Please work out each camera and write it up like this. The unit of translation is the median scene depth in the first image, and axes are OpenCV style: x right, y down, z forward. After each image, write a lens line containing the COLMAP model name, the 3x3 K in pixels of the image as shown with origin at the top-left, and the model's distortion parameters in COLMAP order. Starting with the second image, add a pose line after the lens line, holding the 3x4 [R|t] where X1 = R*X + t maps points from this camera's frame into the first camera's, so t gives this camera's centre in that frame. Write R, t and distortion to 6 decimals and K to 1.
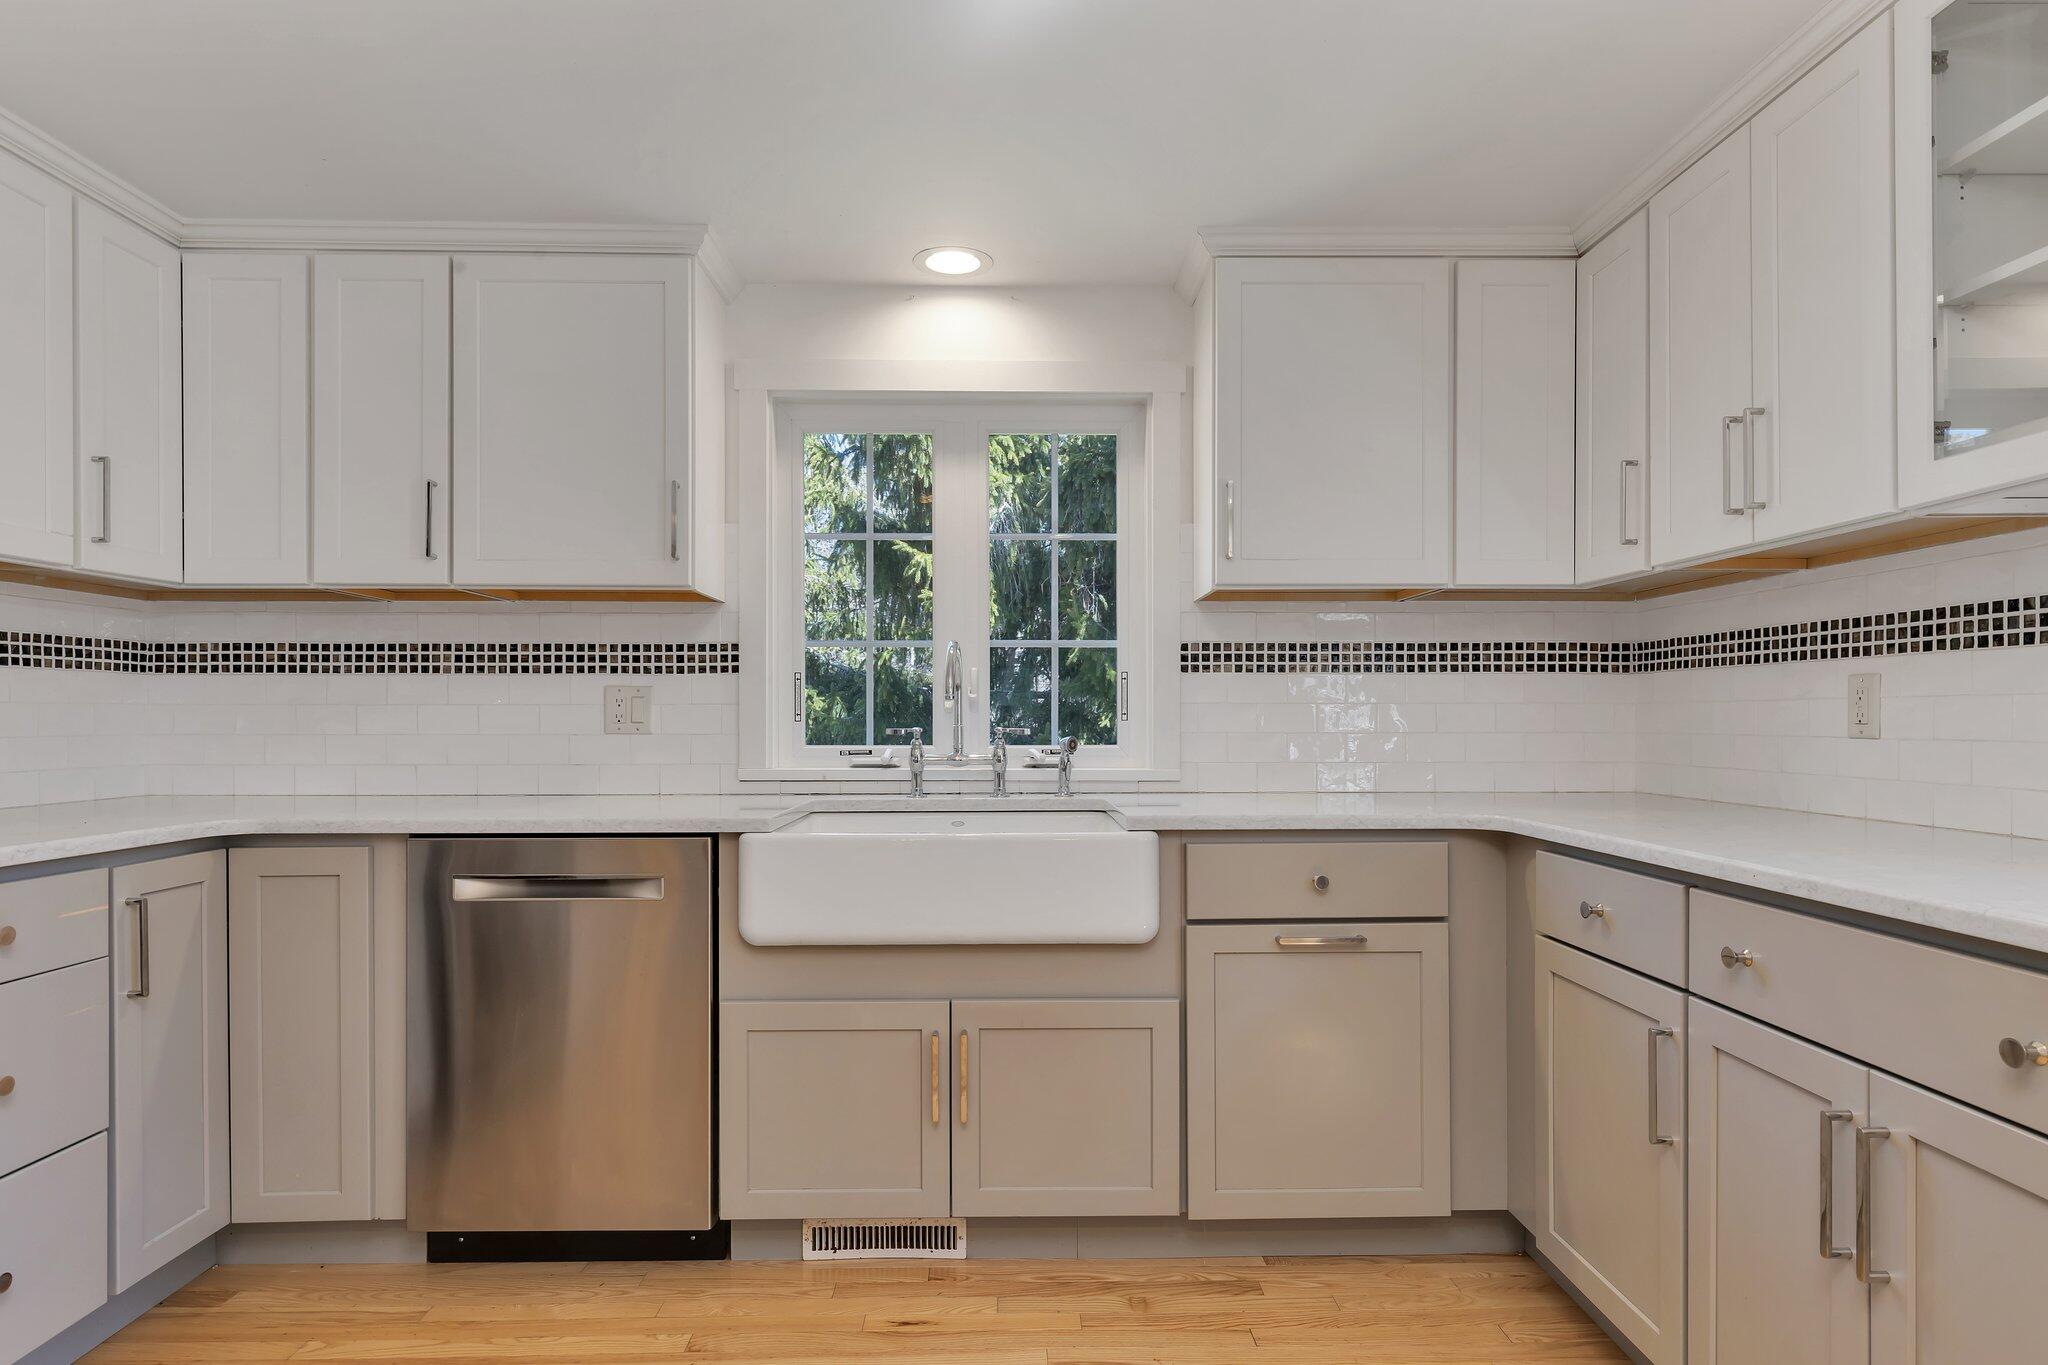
lens RADIAL K [[1122.2, 0, 1023.4], [0, 1122.2, 722.6], [0, 0, 1]] dist [0.002276, 0.001183]
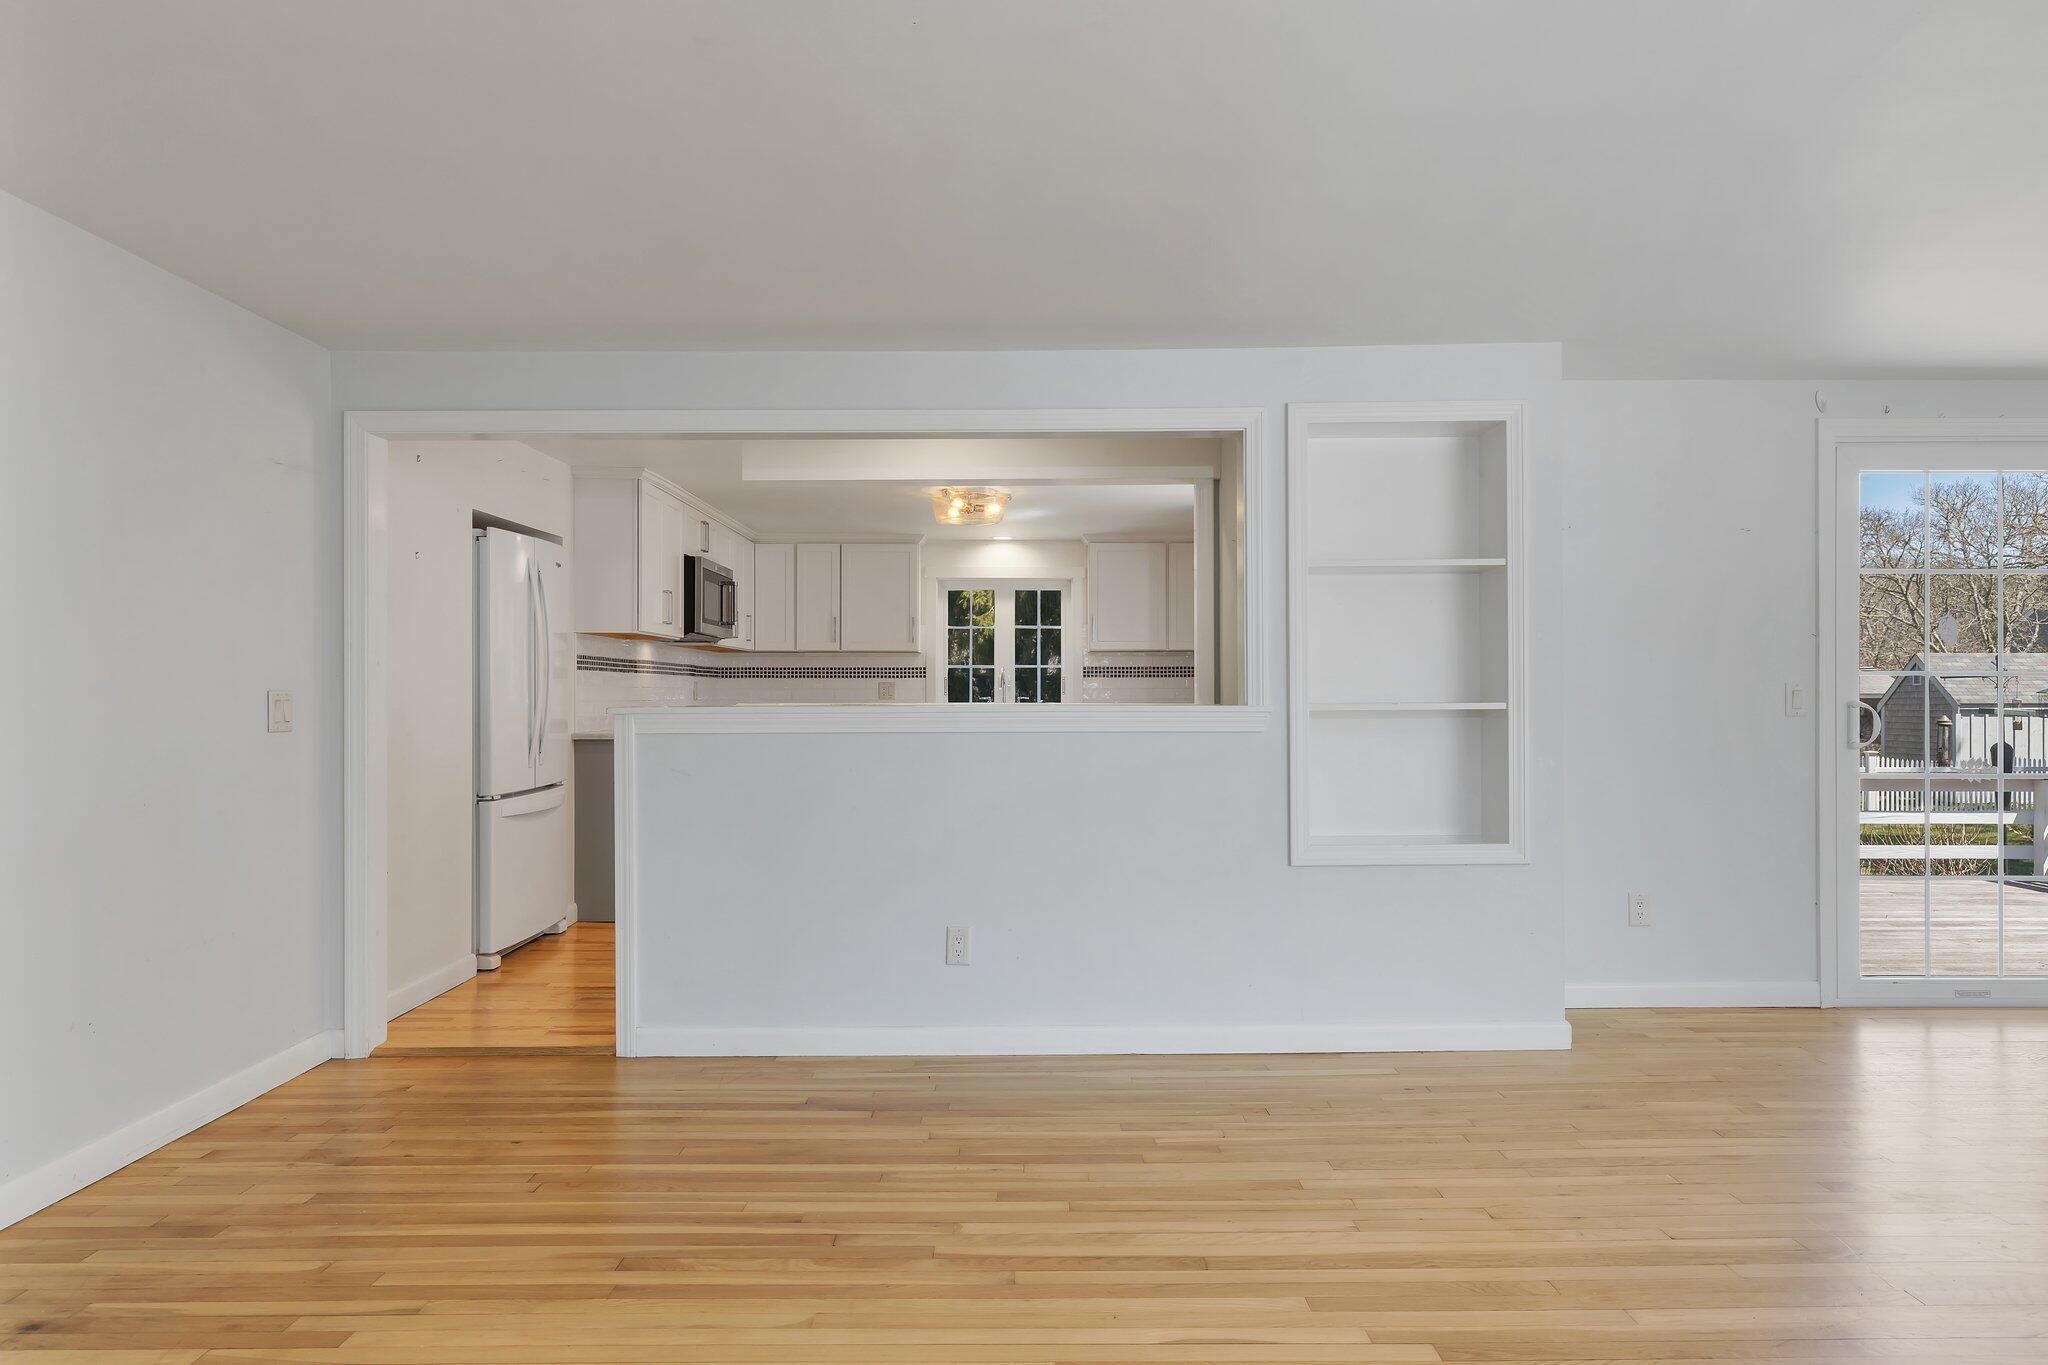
lens RADIAL K [[1279.6, 0, 1012.4], [0, 1279.6, 681.2], [0, 0, 1]] dist [0.007003, -0.001290]
pose [[0.999793, 0.000218, -0.020343, 0.032579], [-0.000478, 0.999918, -0.012823, 0.006241], [0.020338, 0.012830, 0.999711, -2.503846]]
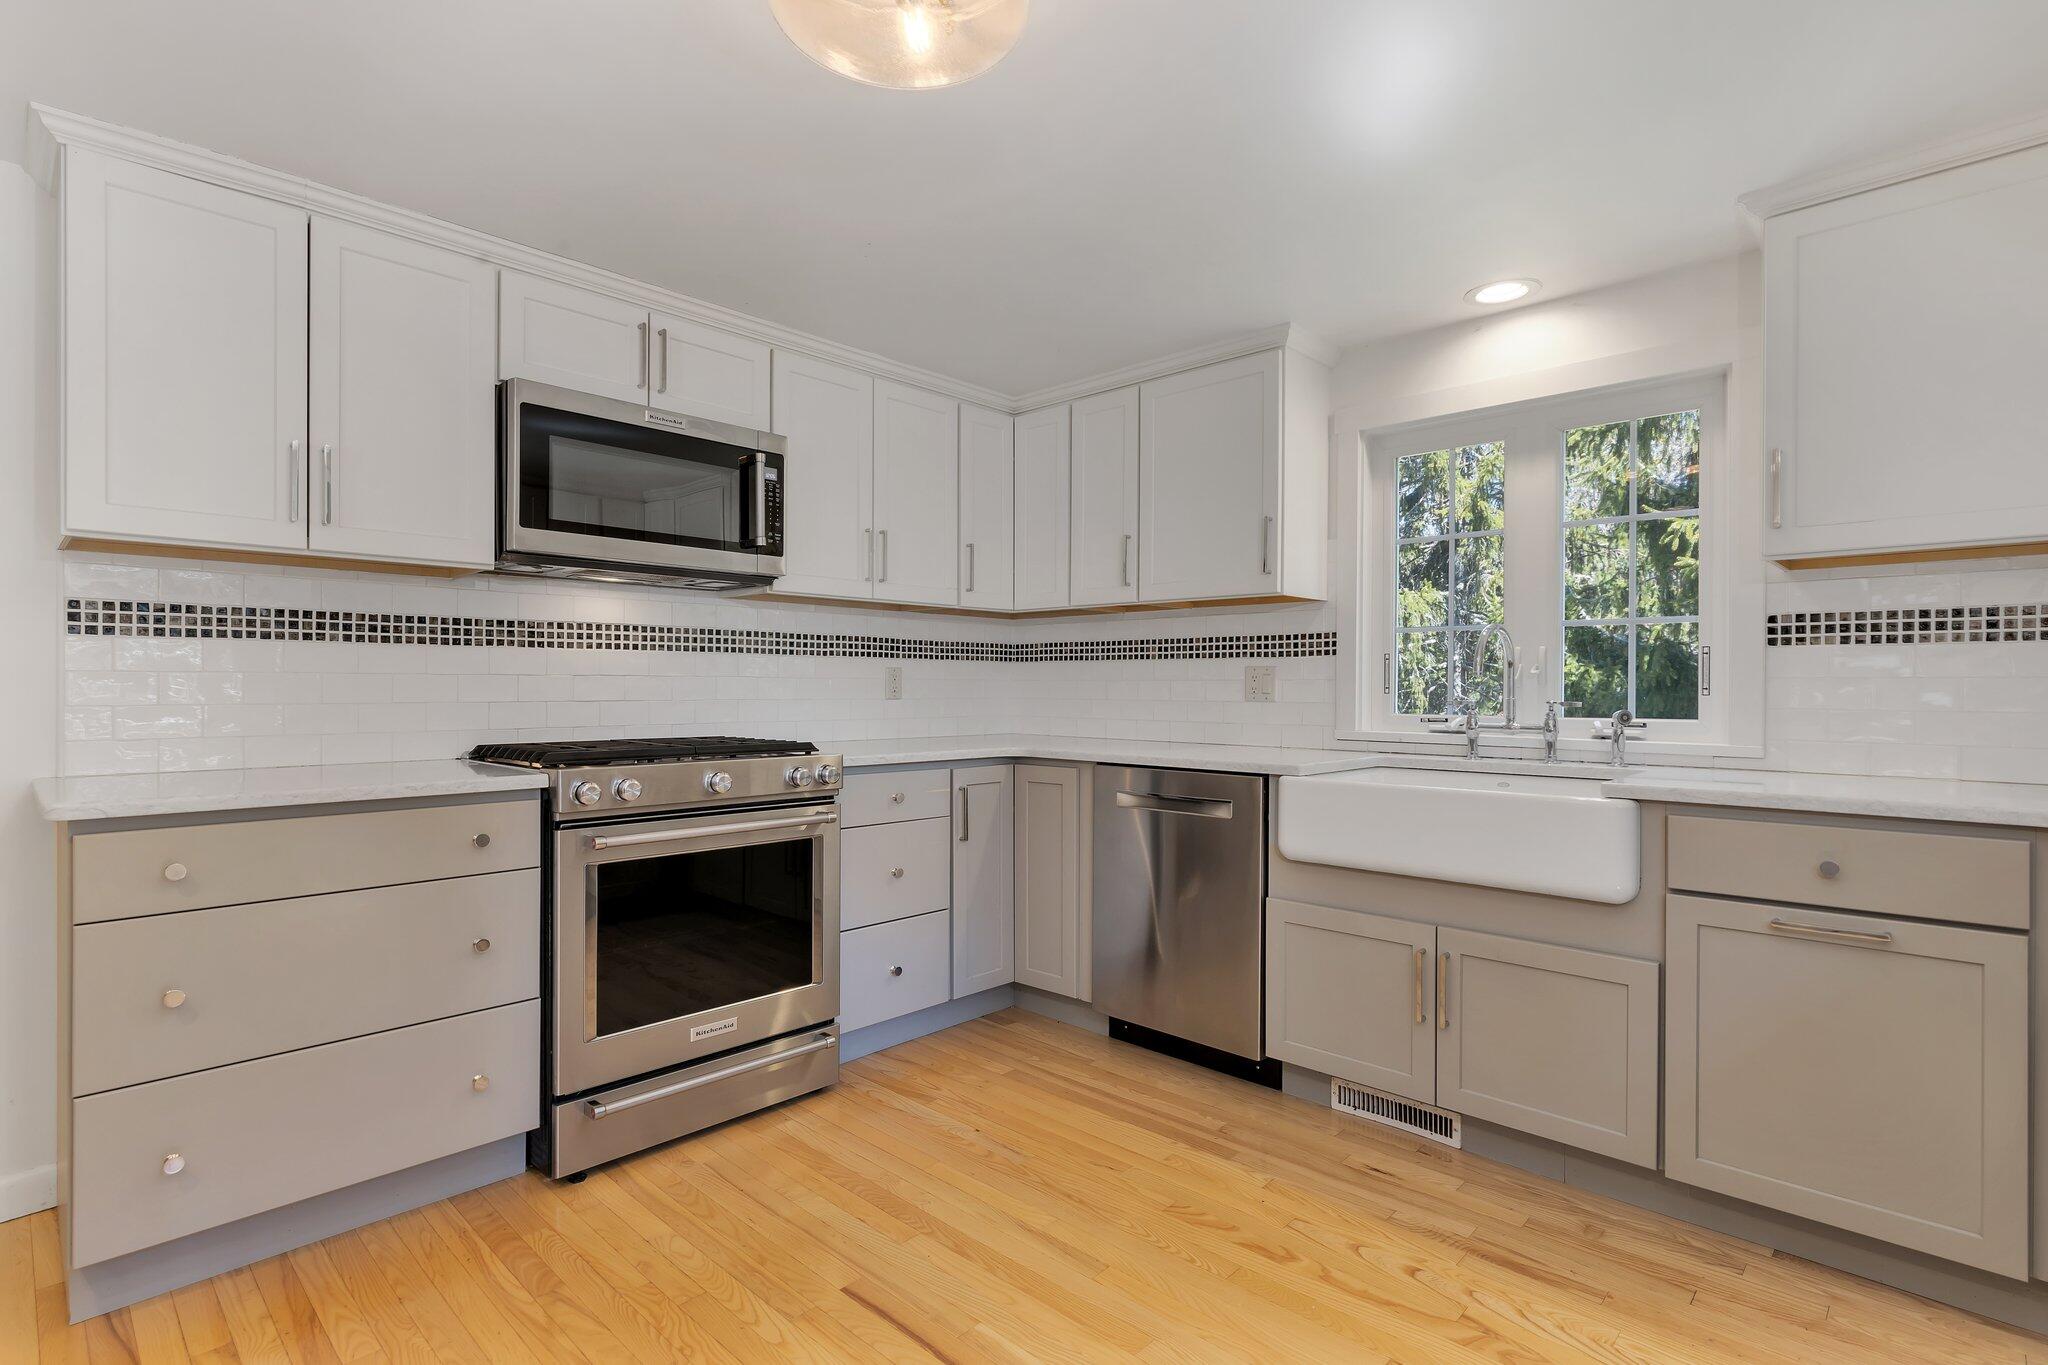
lens RADIAL K [[990.5, 0, 1017.2], [0, 990.5, 689.9], [0, 0, 1]] dist [0.000201, -0.002726]
pose [[0.705115, 0.006192, -0.709066, 0.330571], [-0.006149, 0.999978, 0.002618, -0.005904], [0.709067, 0.002515, 0.705137, -0.063970]]
